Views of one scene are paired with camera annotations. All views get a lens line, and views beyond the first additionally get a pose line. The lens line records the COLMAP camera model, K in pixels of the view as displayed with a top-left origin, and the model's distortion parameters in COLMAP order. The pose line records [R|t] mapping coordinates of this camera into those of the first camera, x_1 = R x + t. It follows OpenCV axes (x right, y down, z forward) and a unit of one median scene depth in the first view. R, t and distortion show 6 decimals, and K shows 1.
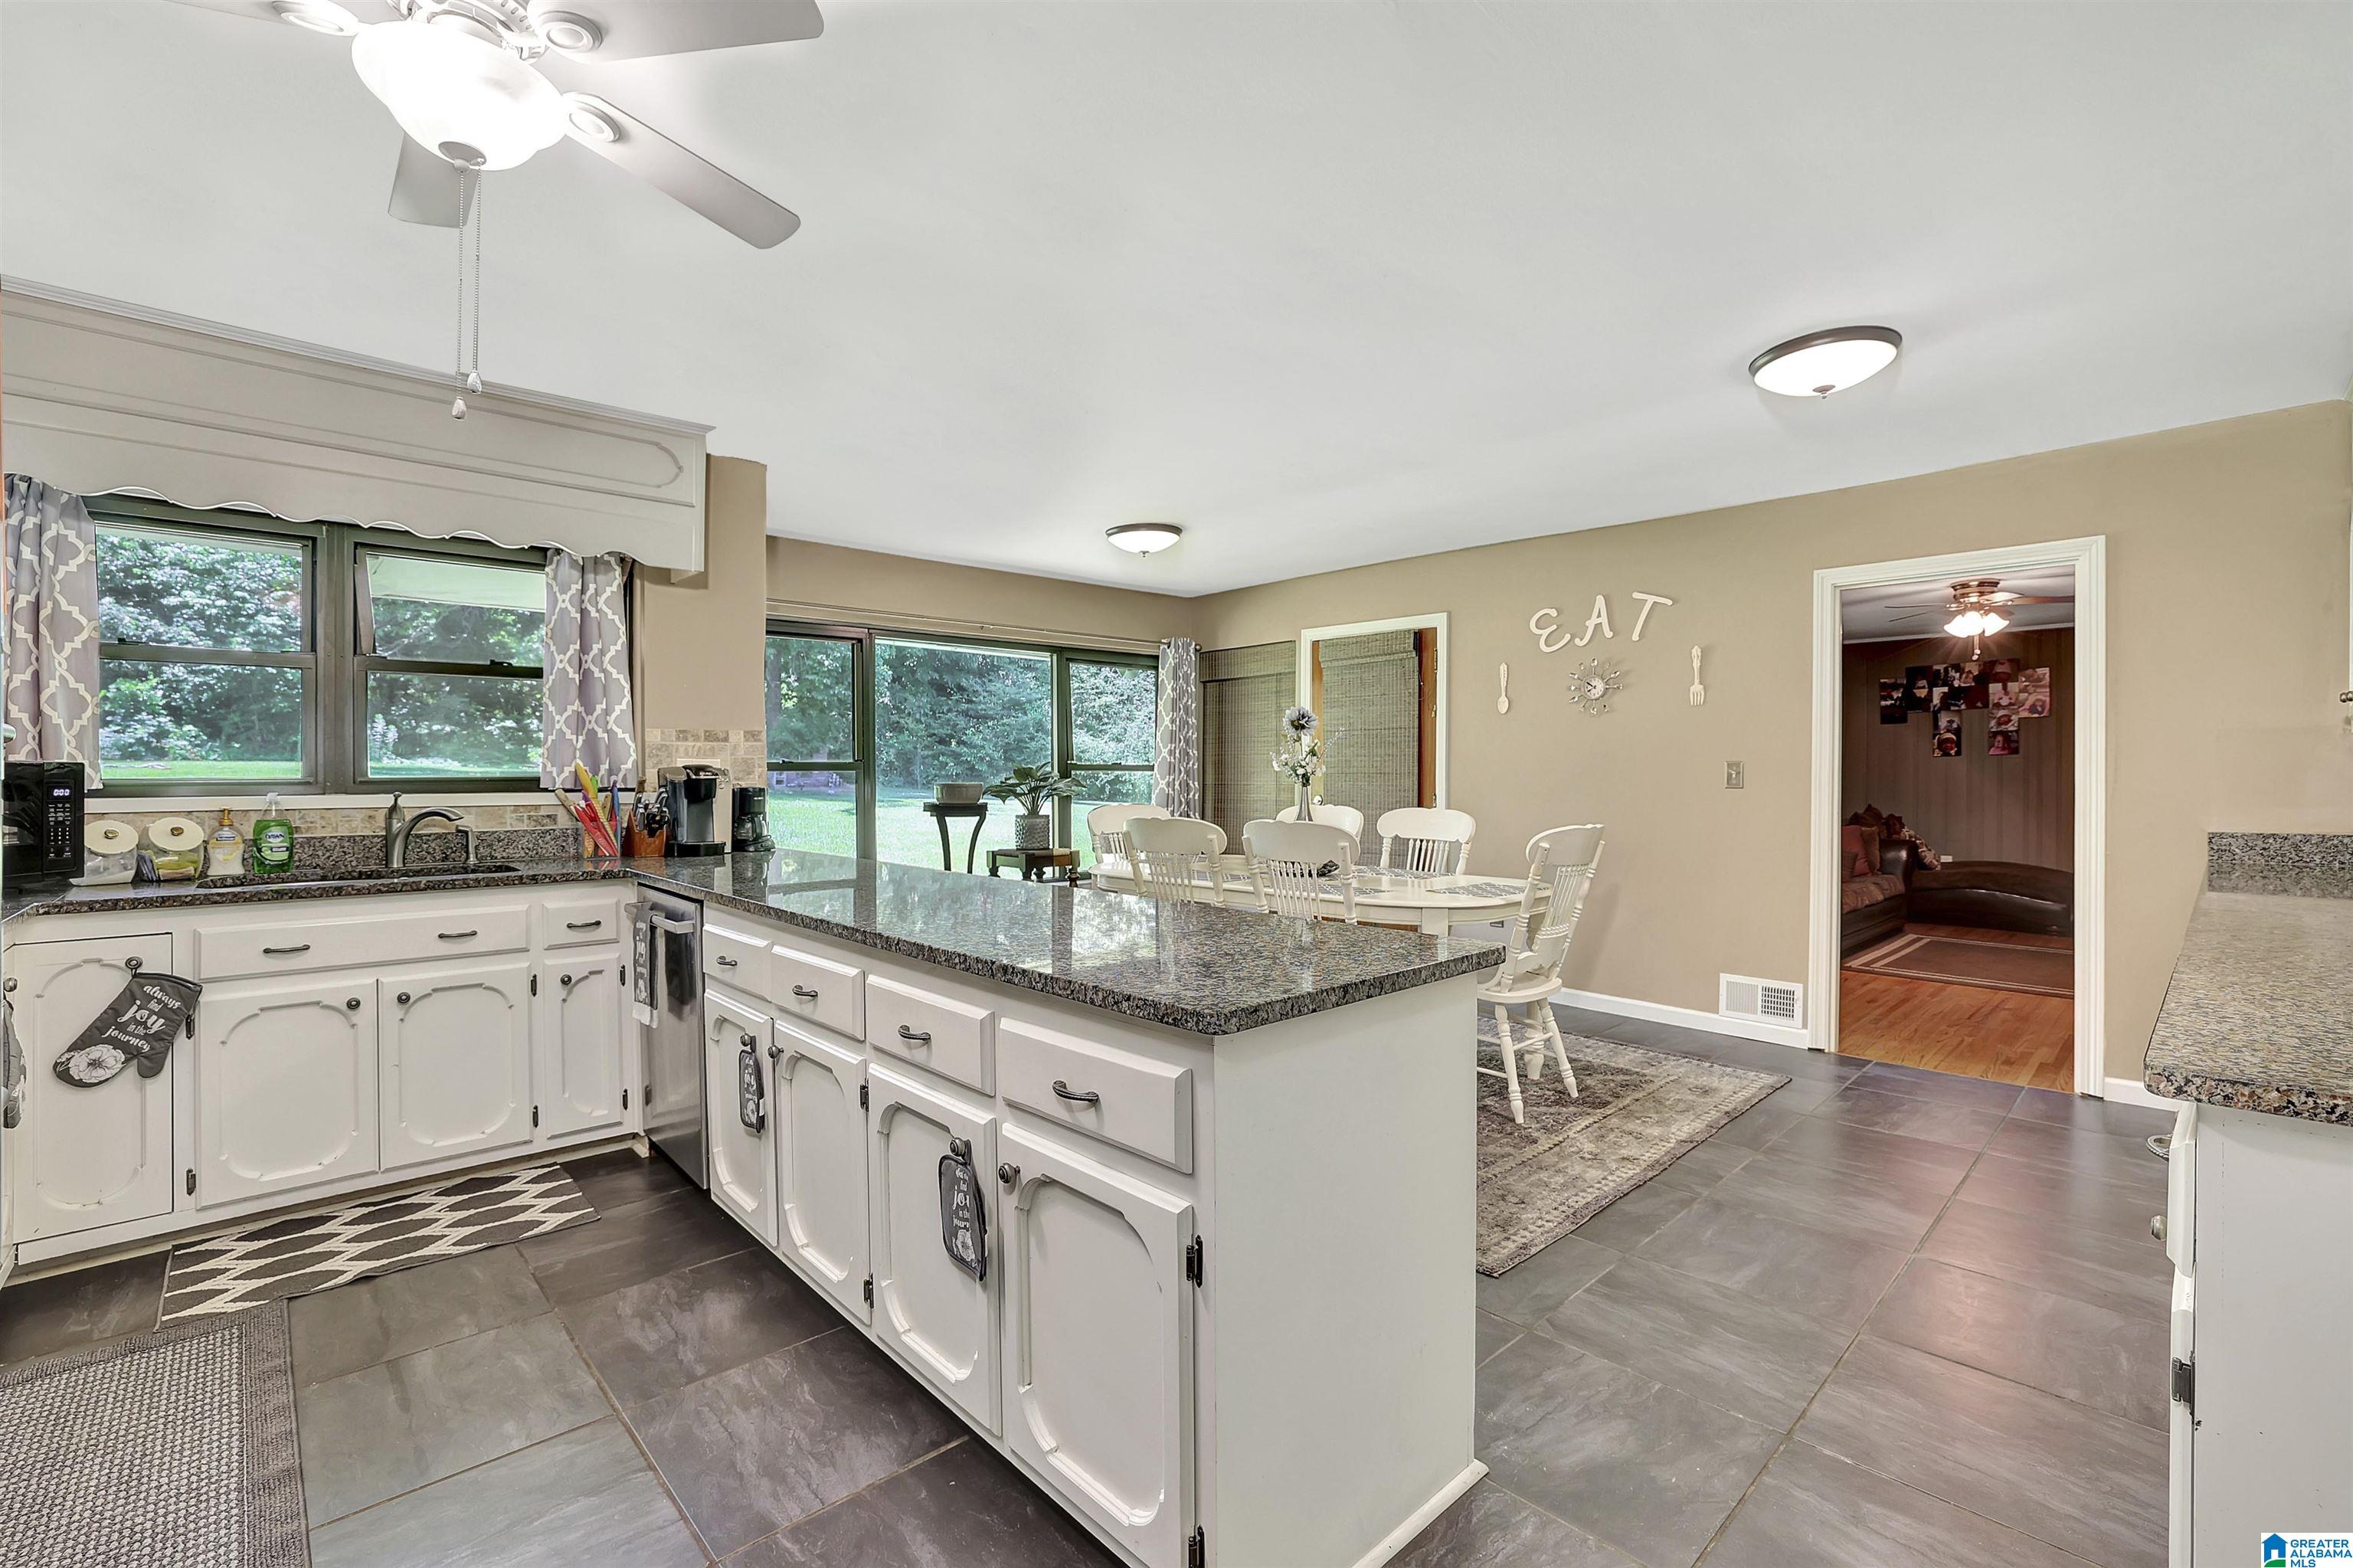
lens RADIAL K [[1025.5, 0, 1174.5], [0, 1025.5, 779.0], [0, 0, 1]] dist [-0.029023, 0.003941]
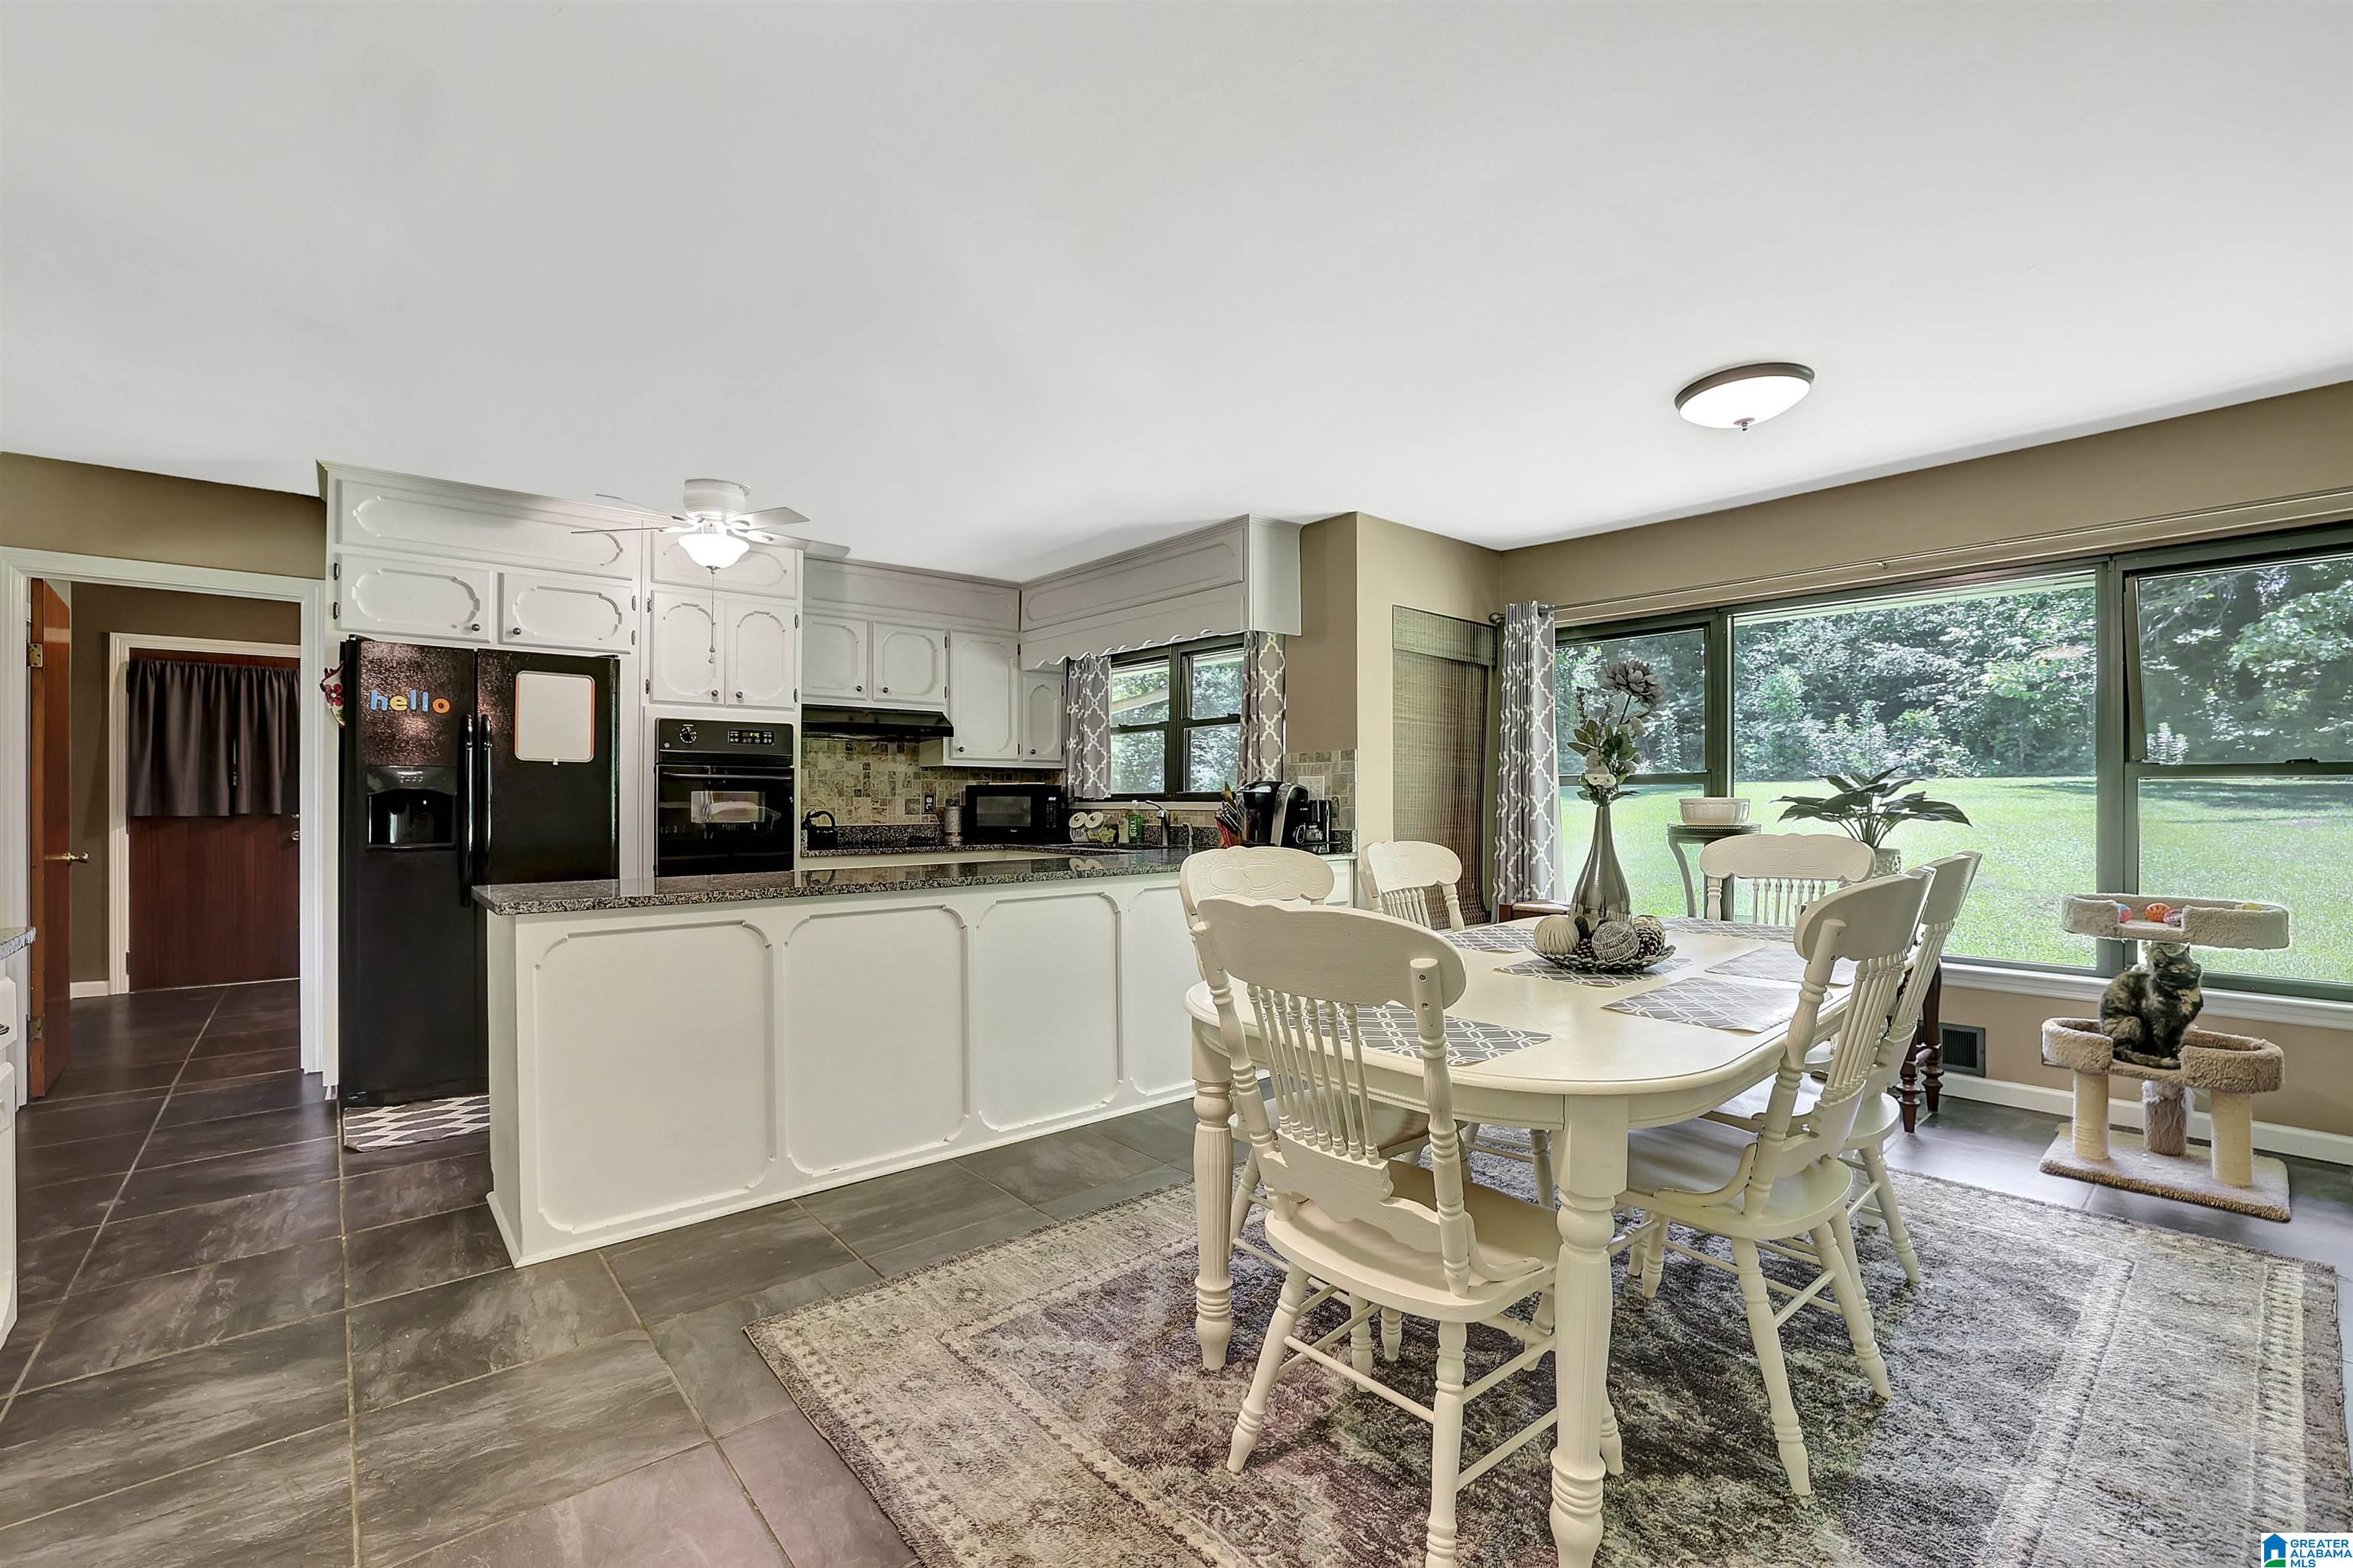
lens RADIAL K [[1025.5, 0, 1177.8], [0, 1025.5, 788.6], [0, 0, 1]] dist [-0.029023, 0.003941]
pose [[-0.048364, -0.008124, -0.998797, 0.973442], [0.000940, 0.999966, -0.008179, 0.007940], [0.998829, -0.001334, -0.048355, 1.152095]]
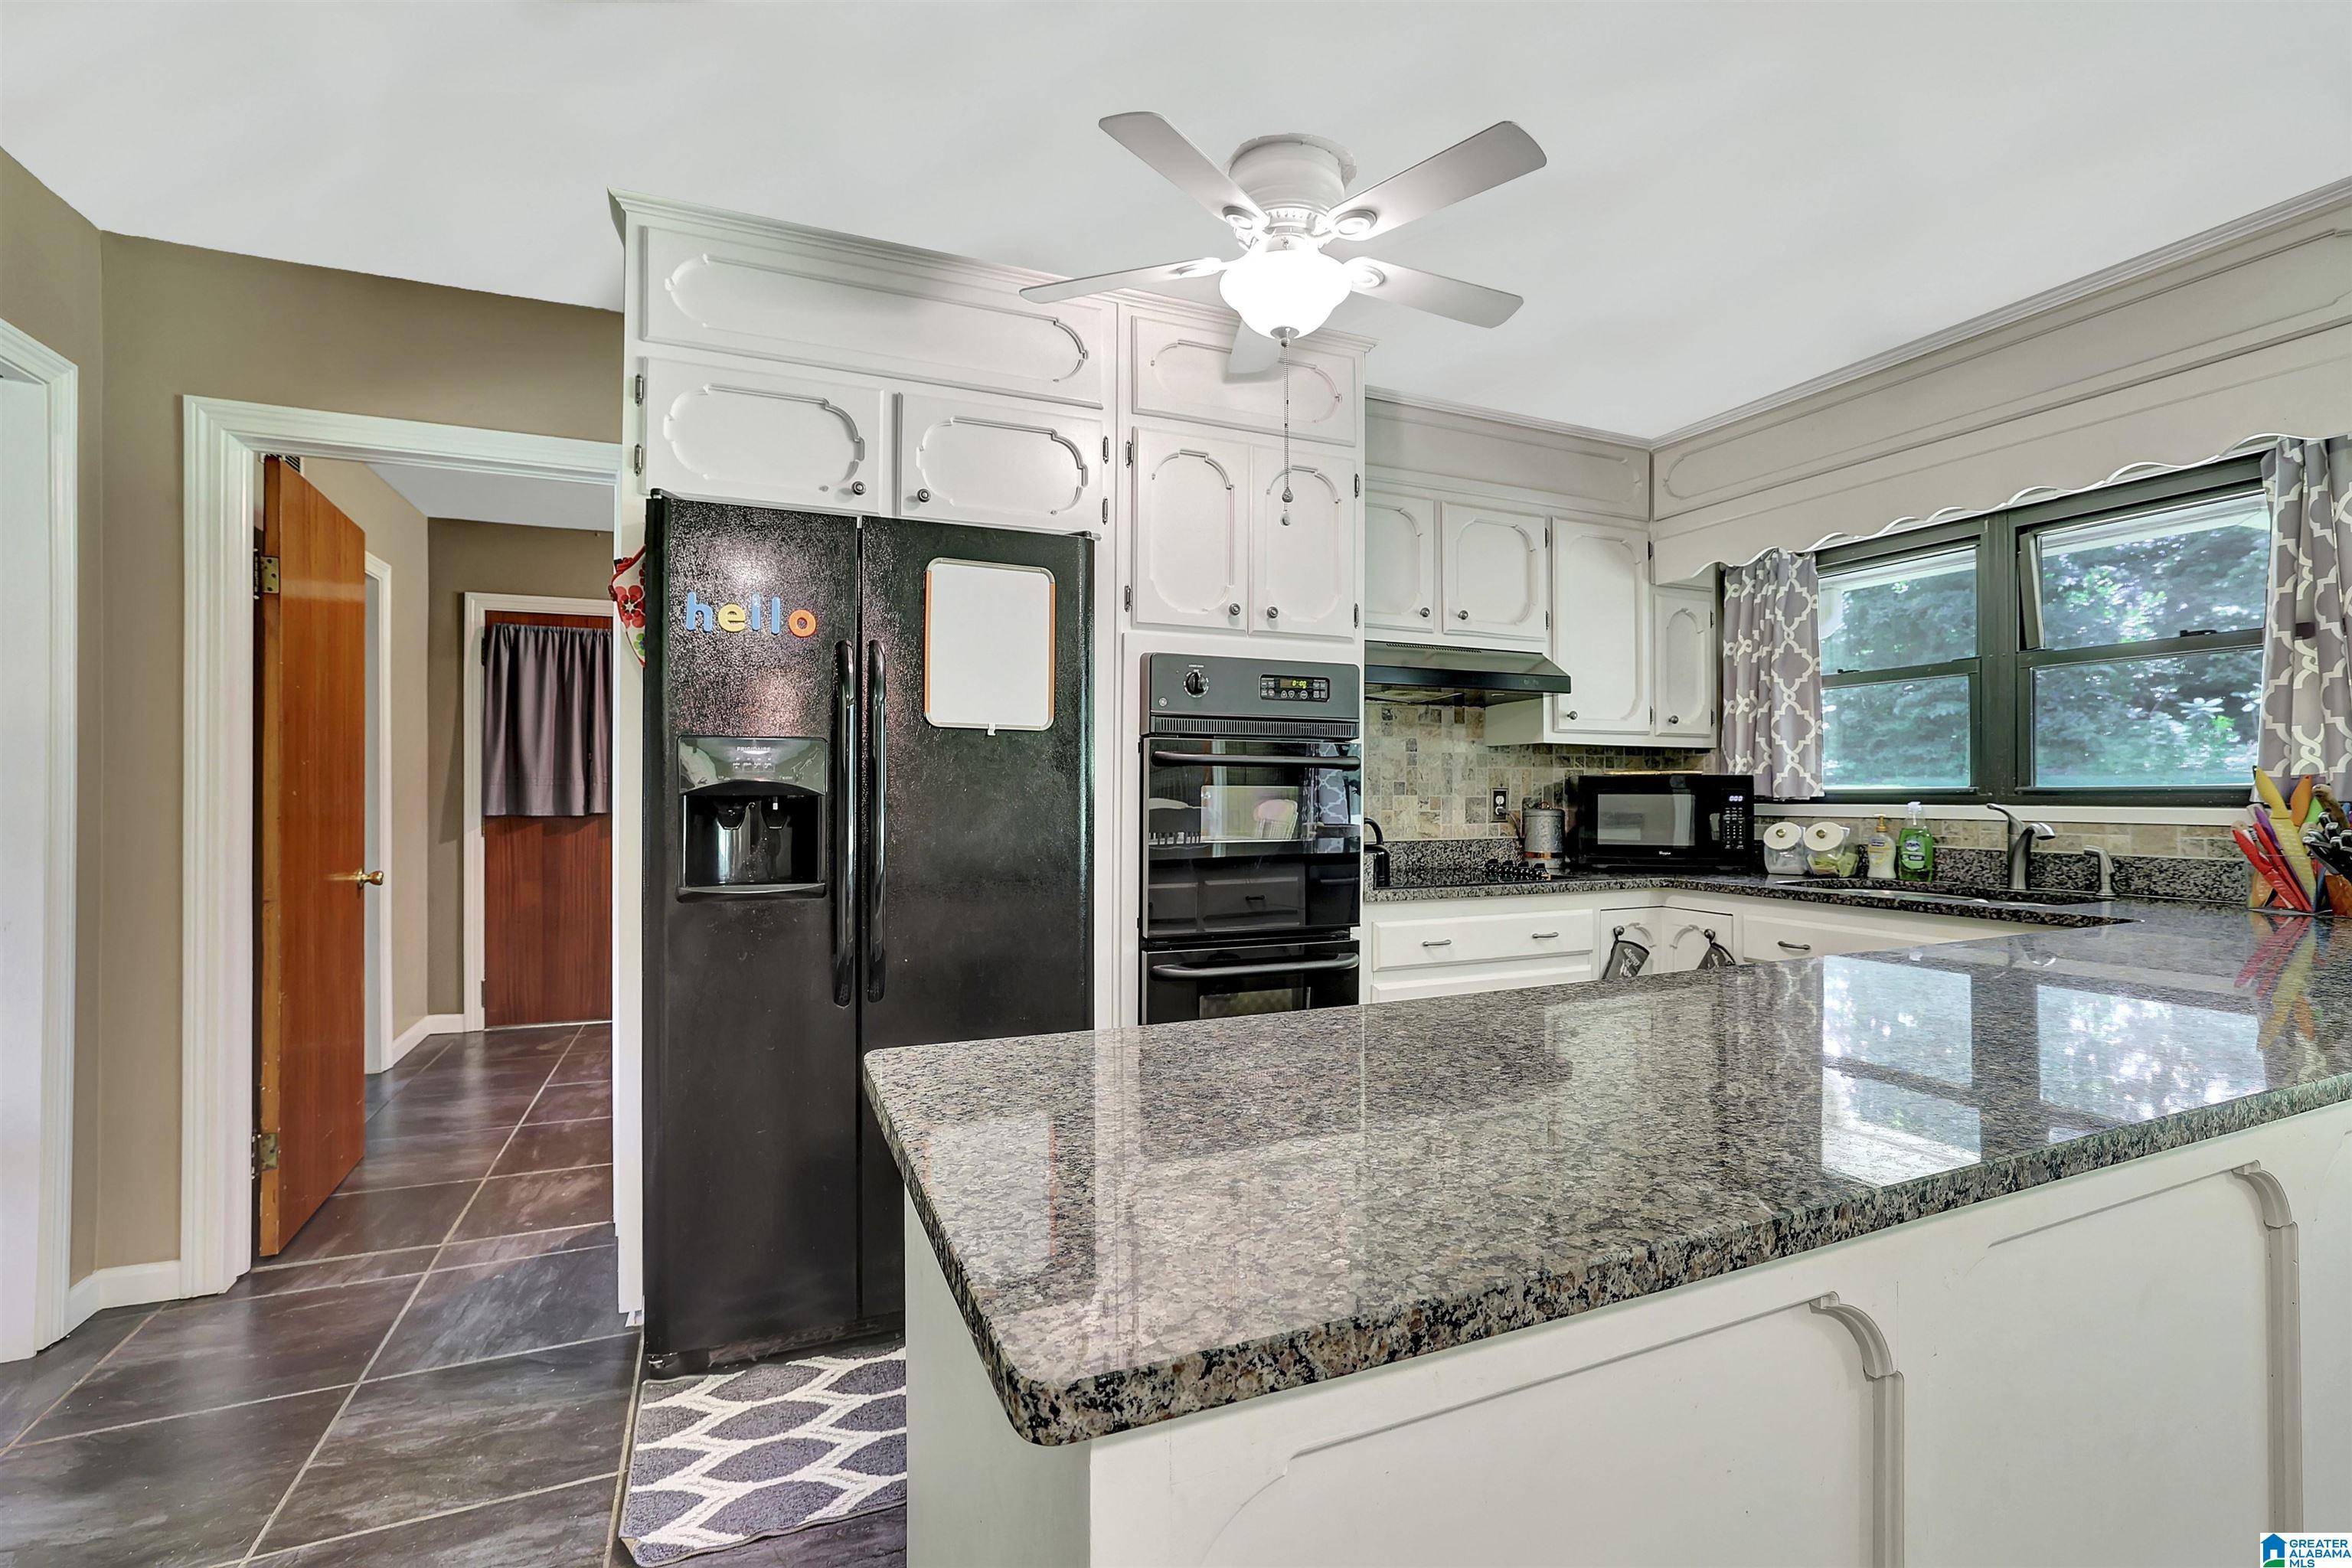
lens RADIAL K [[1025.0, 0, 1181.0], [0, 1025.0, 783.6], [0, 0, 1]] dist [-0.029023, 0.003941]
pose [[-0.337591, -0.006603, -0.941270, 0.306203], [-0.001530, 0.999978, -0.006466, 0.002727], [0.941292, -0.000743, -0.337593, 0.634845]]
